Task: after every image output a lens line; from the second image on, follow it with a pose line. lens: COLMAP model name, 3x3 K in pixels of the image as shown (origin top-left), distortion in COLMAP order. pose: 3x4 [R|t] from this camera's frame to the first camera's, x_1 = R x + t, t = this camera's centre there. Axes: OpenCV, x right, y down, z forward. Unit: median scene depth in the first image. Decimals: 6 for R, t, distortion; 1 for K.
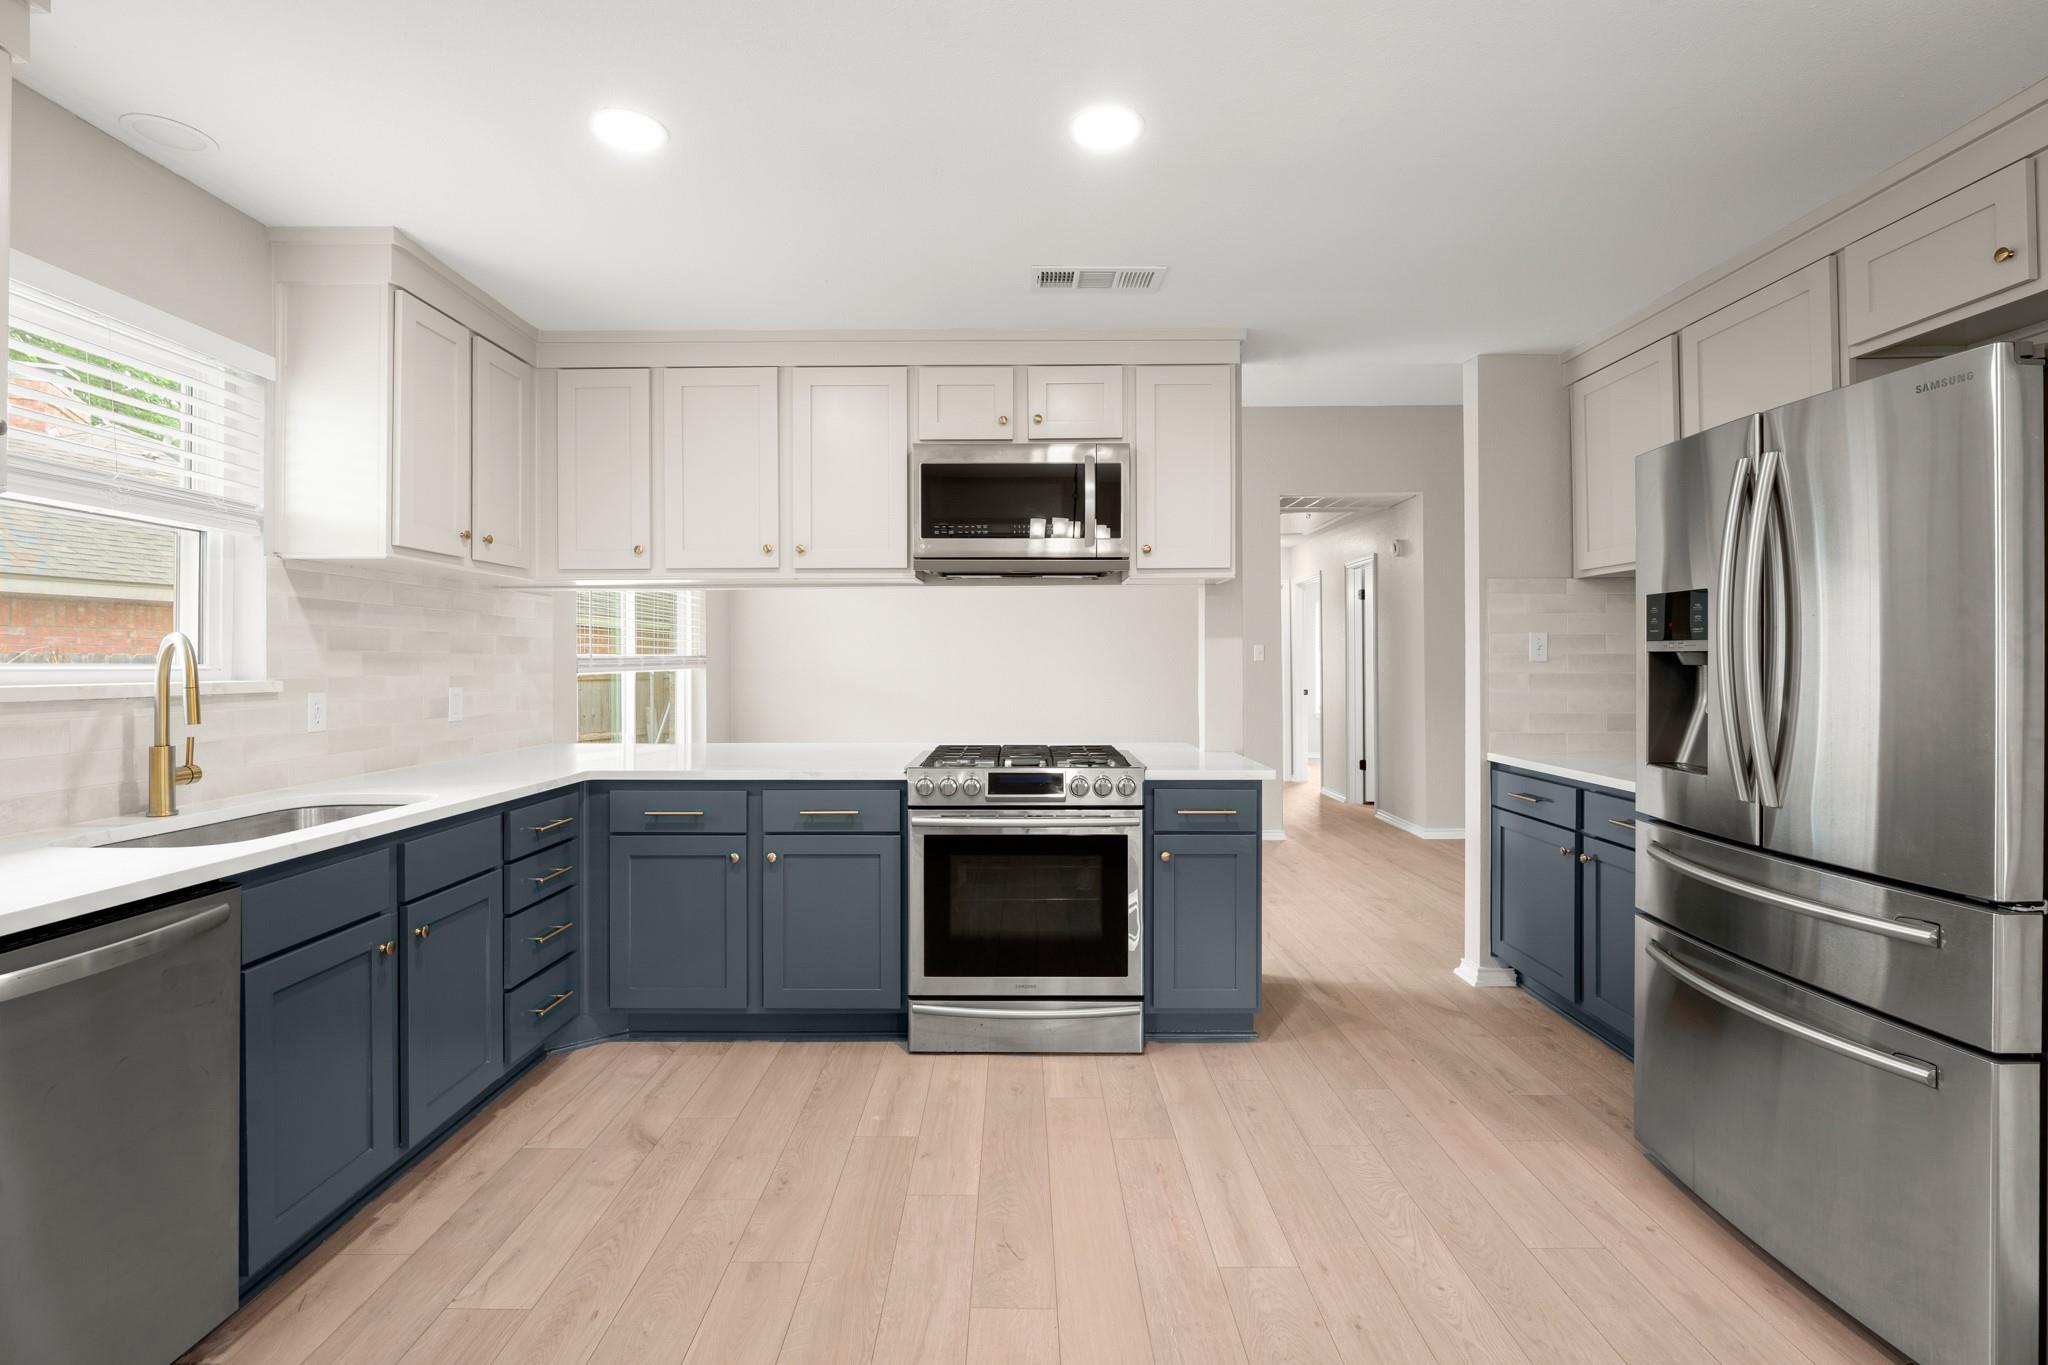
lens RADIAL K [[945.7, 0, 1018.2], [0, 945.7, 664.8], [0, 0, 1]] dist [-0.005137, 0.001532]
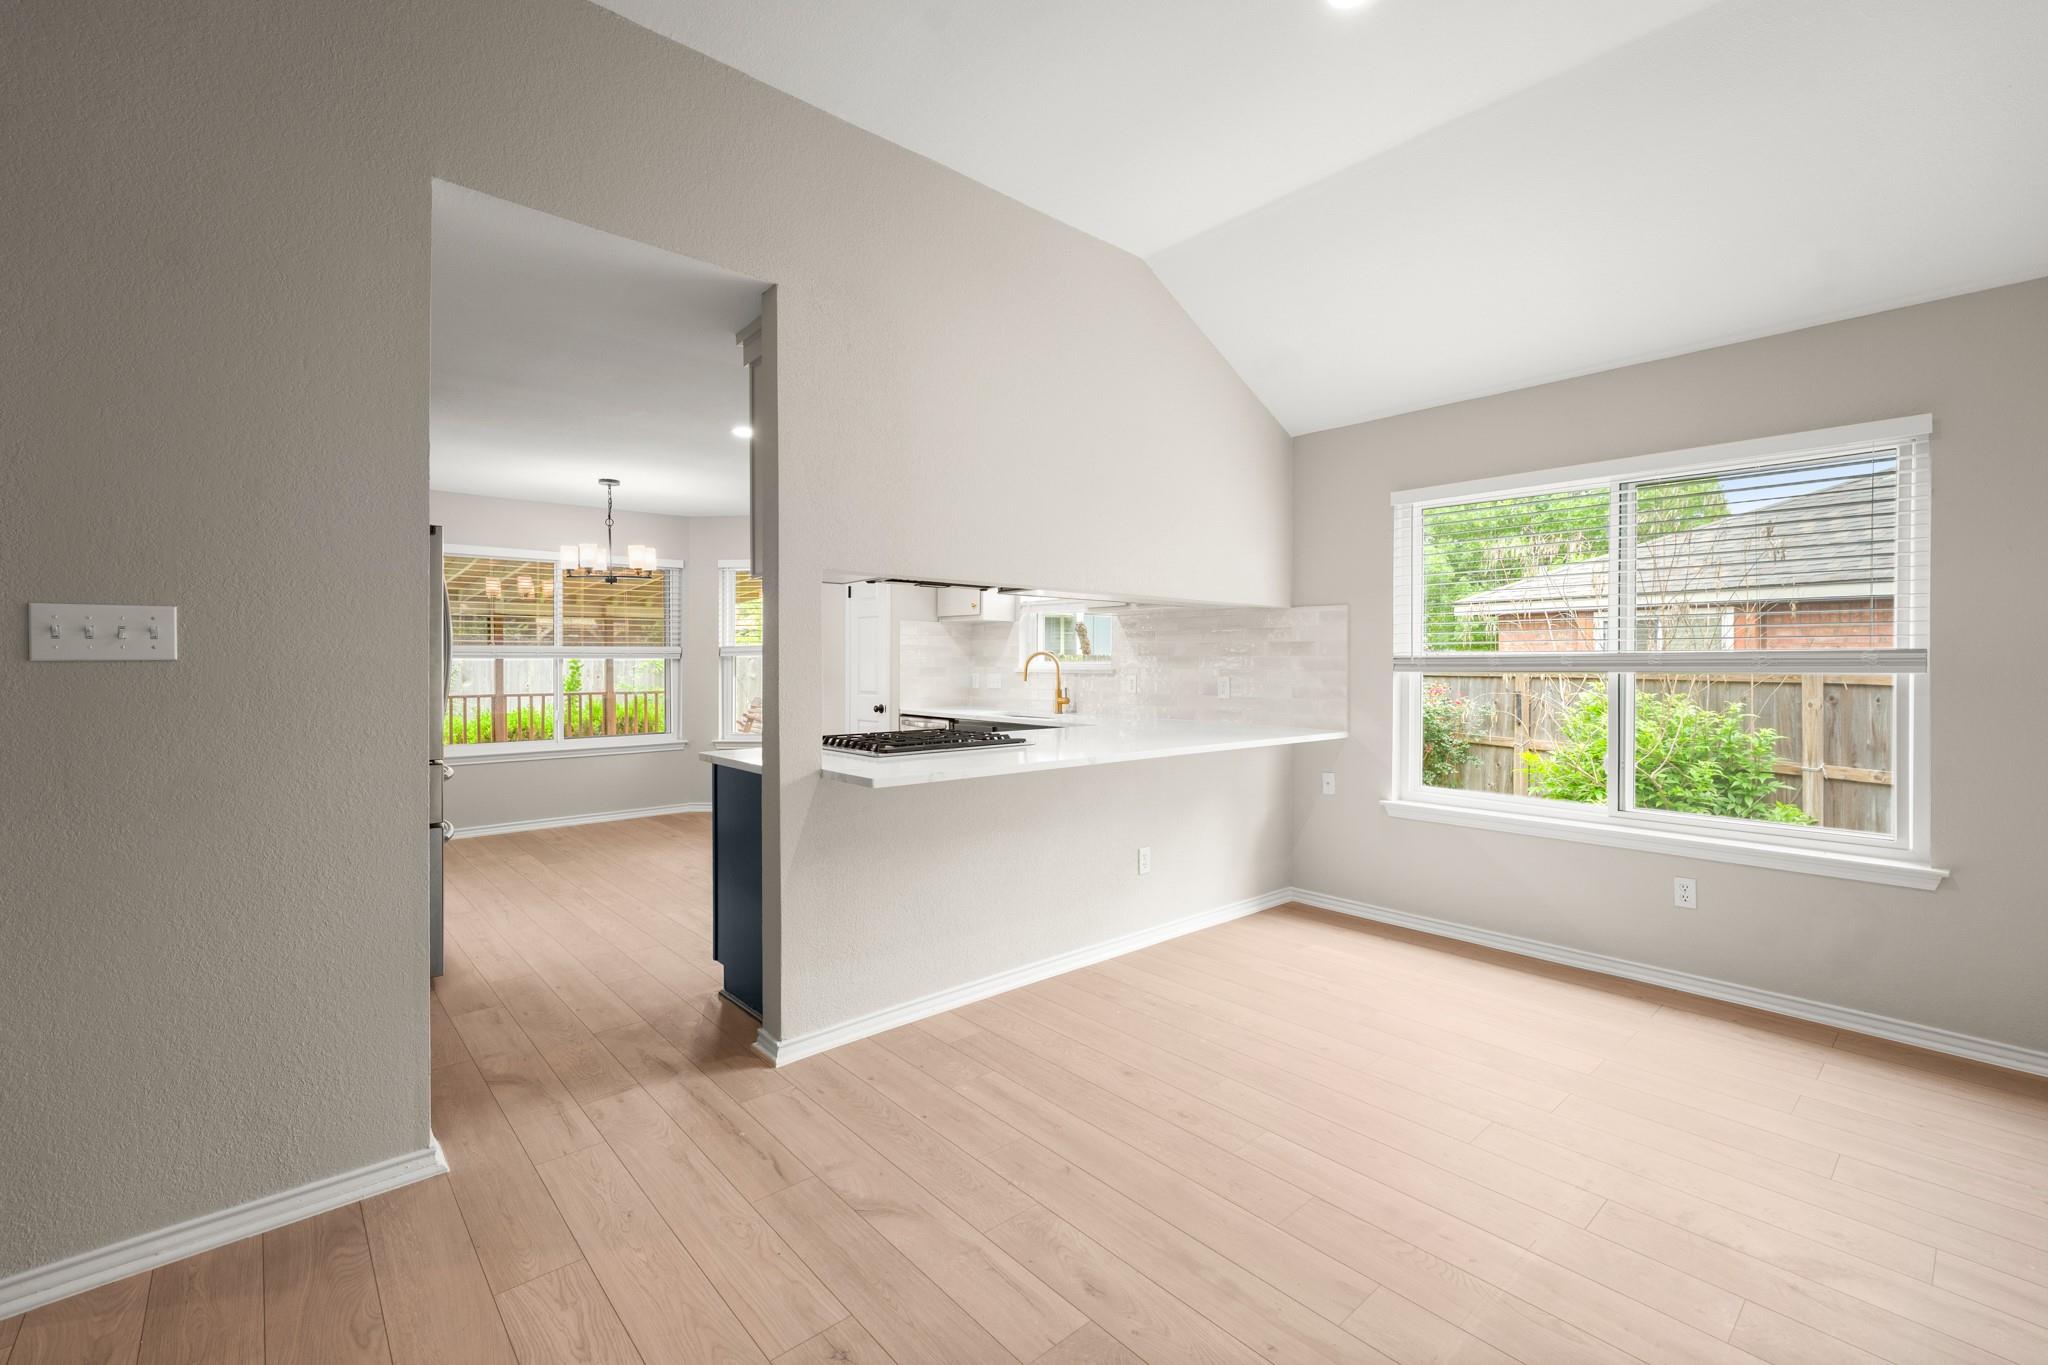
lens RADIAL K [[903.5, 0, 1042.0], [0, 903.5, 664.1], [0, 0, 1]] dist [0.011668, 0.000472]
pose [[-0.741049, 0.005642, -0.671427, 0.722160], [0.000892, 0.999972, 0.007418, -0.010270], [0.671451, 0.004898, -0.741033, 2.145002]]
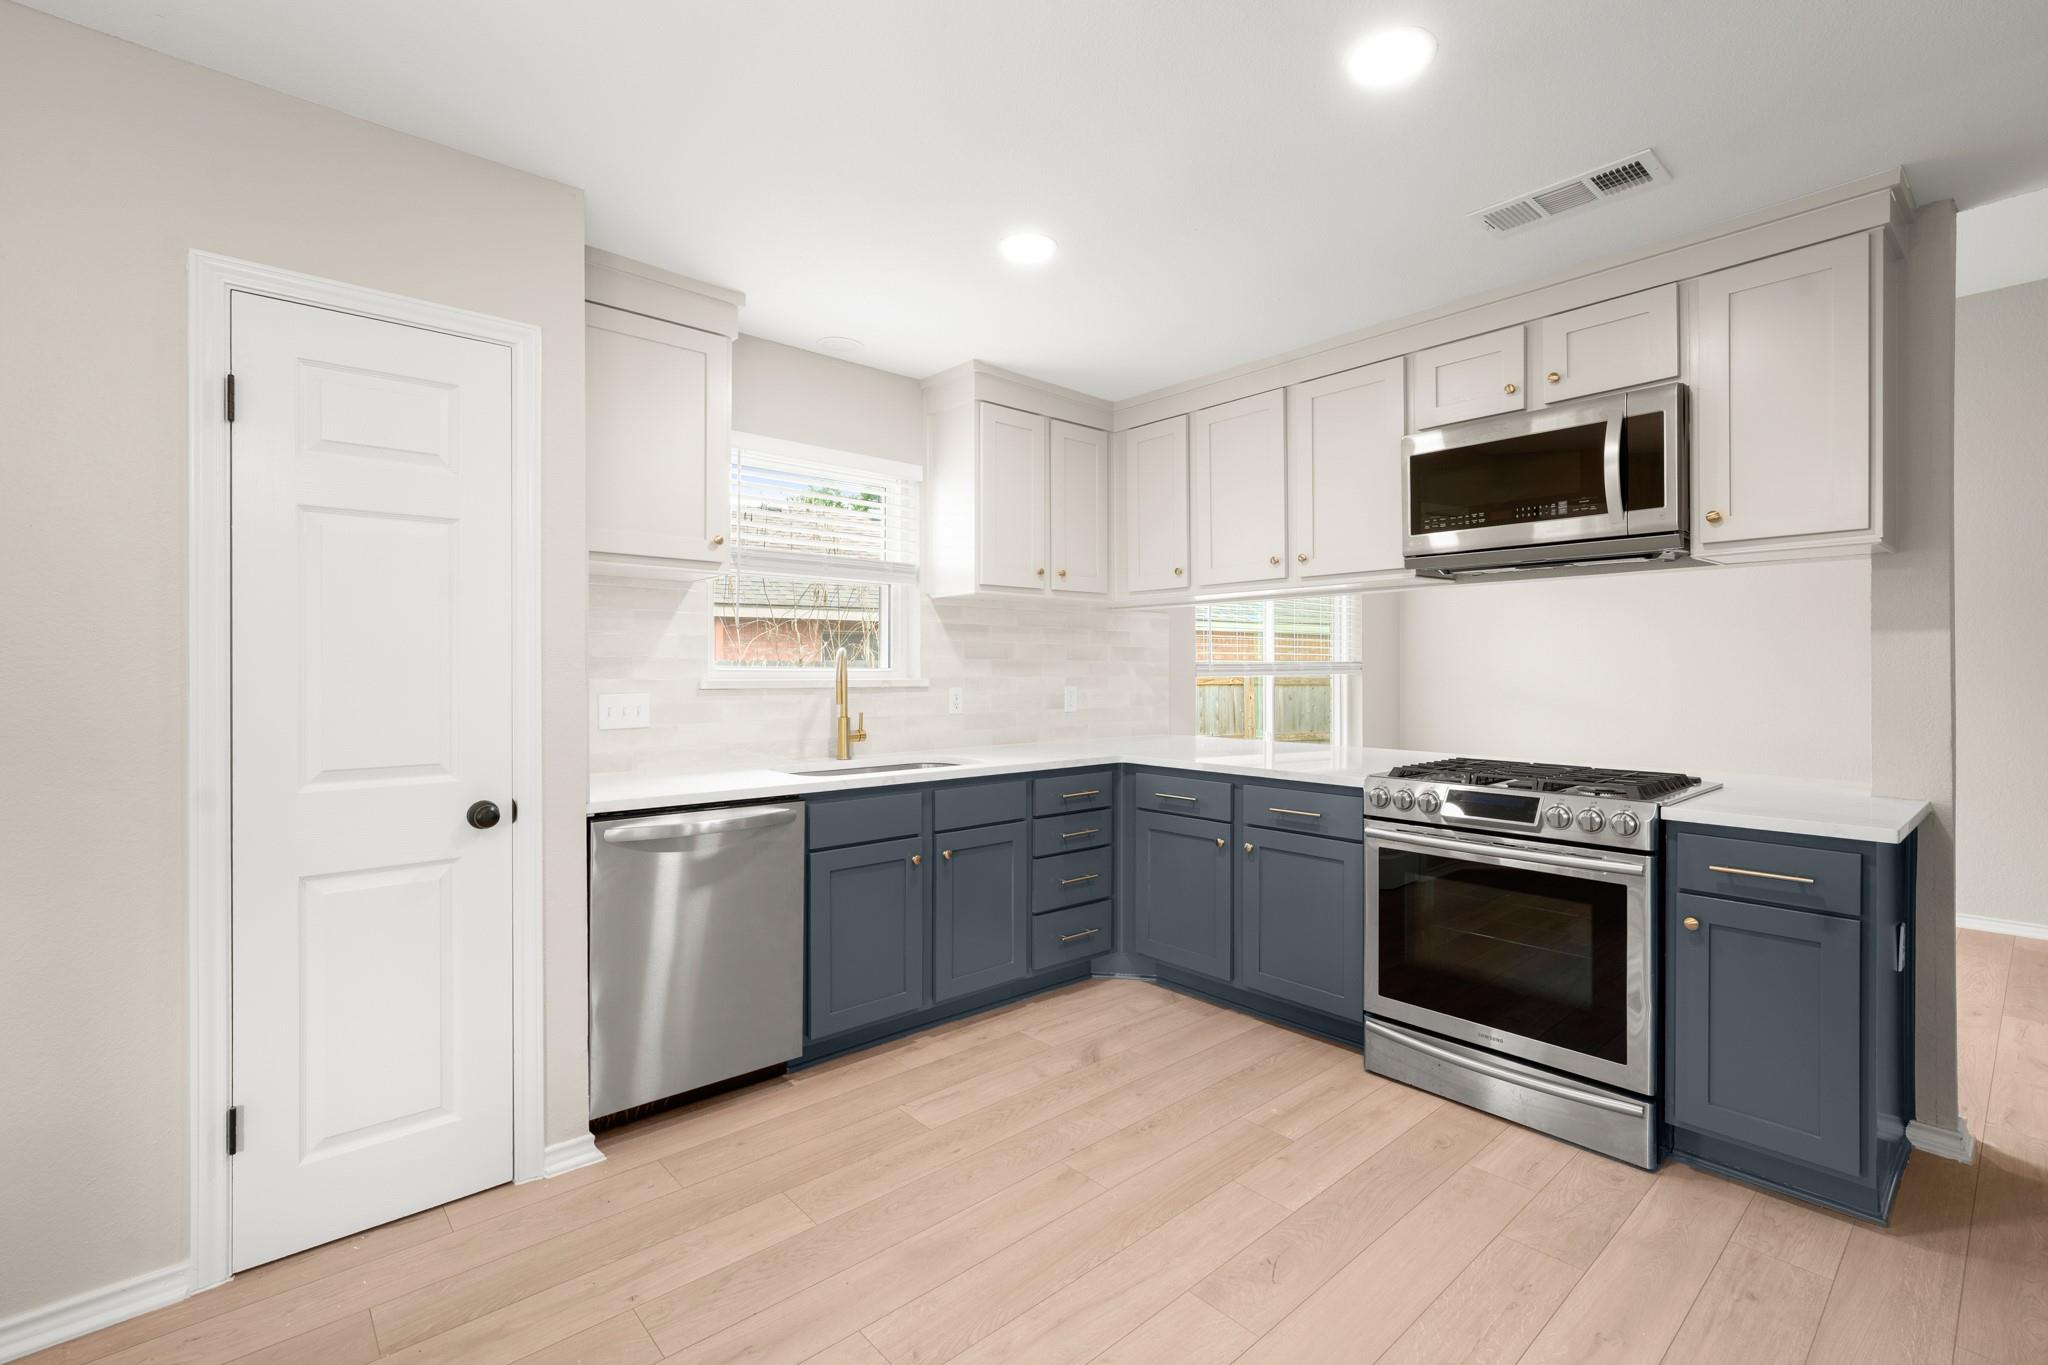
lens RADIAL K [[903.5, 0, 1040.9], [0, 903.5, 676.9], [0, 0, 1]] dist [0.011668, 0.000472]
pose [[0.676501, 0.007776, -0.736401, 0.343557], [-0.002790, 0.999964, 0.007995, 0.001060], [0.736436, -0.003354, 0.676498, 0.127303]]
